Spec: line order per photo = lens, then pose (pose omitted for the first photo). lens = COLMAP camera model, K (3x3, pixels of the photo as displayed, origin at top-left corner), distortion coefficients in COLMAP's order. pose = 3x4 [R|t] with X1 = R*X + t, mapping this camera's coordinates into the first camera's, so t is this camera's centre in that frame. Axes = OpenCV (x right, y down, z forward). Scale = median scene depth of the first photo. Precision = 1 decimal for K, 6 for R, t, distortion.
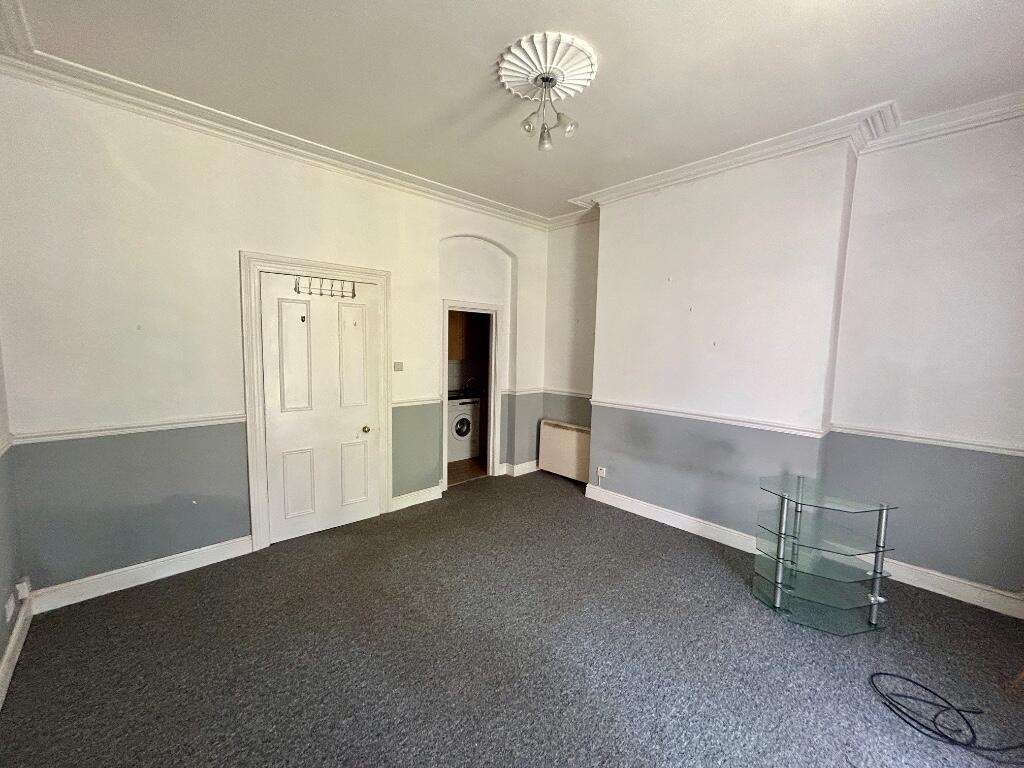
lens RADIAL K [[416.1, 0, 514.3], [0, 416.1, 382.9], [0, 0, 1]] dist [-0.001413, 0.000105]
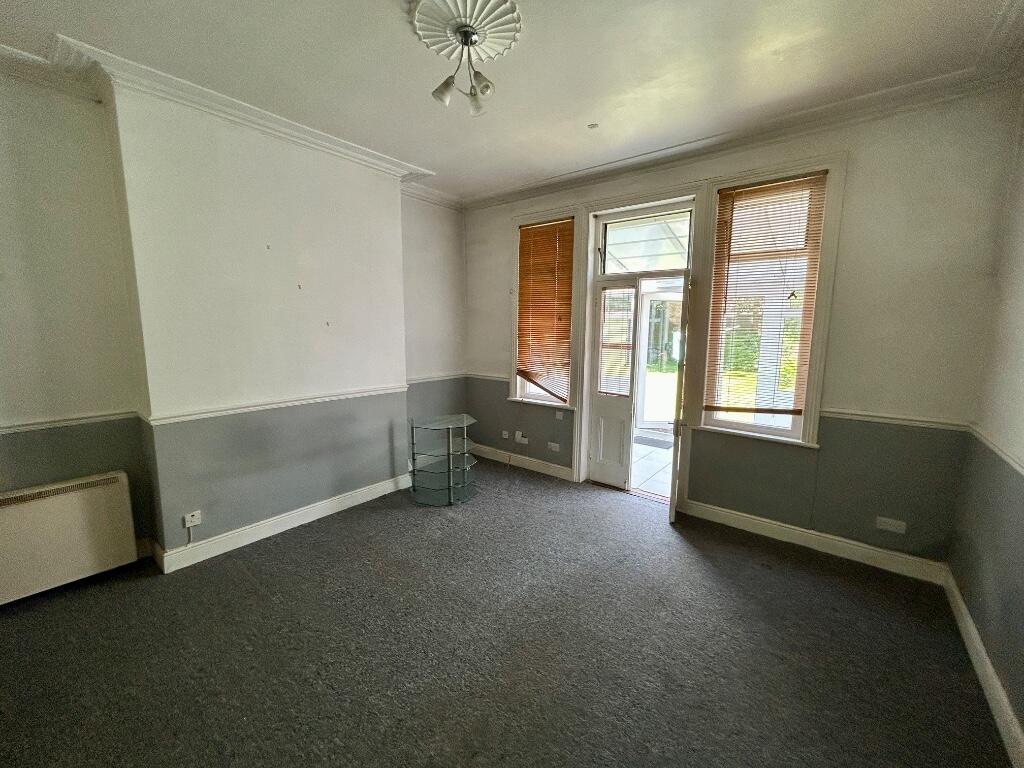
lens RADIAL K [[416.1, 0, 511.5], [0, 416.1, 378.6], [0, 0, 1]] dist [-0.001413, 0.000105]
pose [[-0.149153, -0.142799, 0.978449, -0.509856], [0.080633, 0.984465, 0.155969, -0.072429], [-0.985521, 0.102158, -0.135321, 0.602309]]
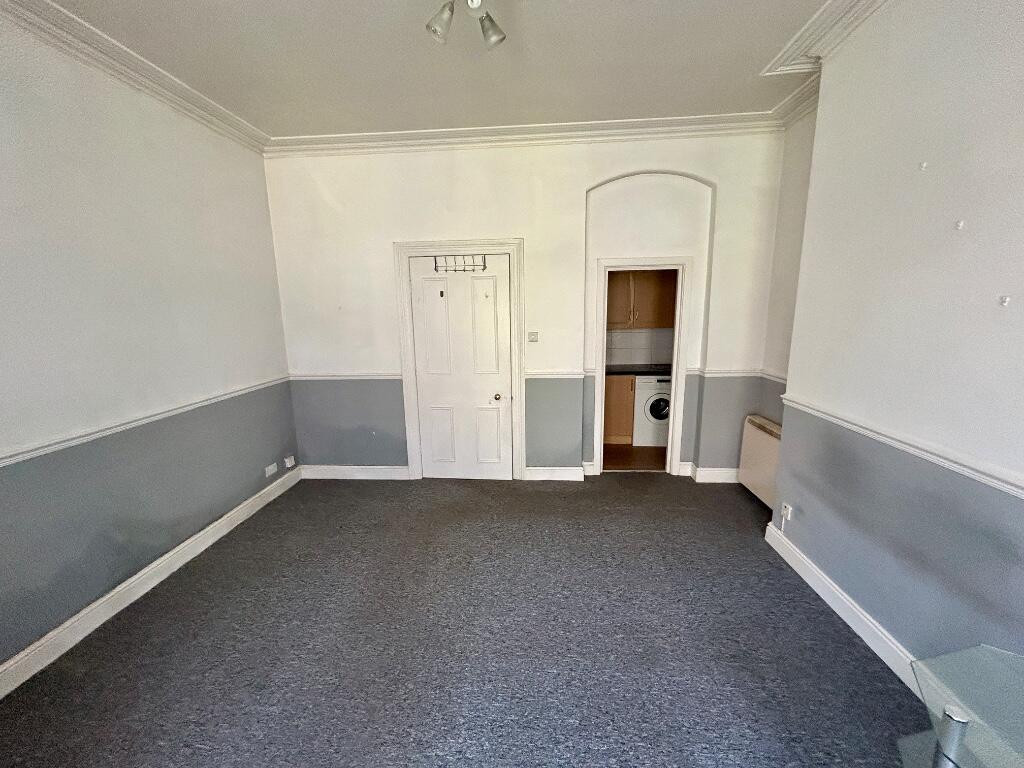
lens RADIAL K [[416.1, 0, 507.1], [0, 416.1, 382.6], [0, 0, 1]] dist [-0.001413, 0.000105]
pose [[0.672761, 0.102261, -0.732758, 0.388787], [-0.037834, 0.993861, 0.103963, -0.031118], [0.738891, -0.042219, 0.672501, 0.288809]]
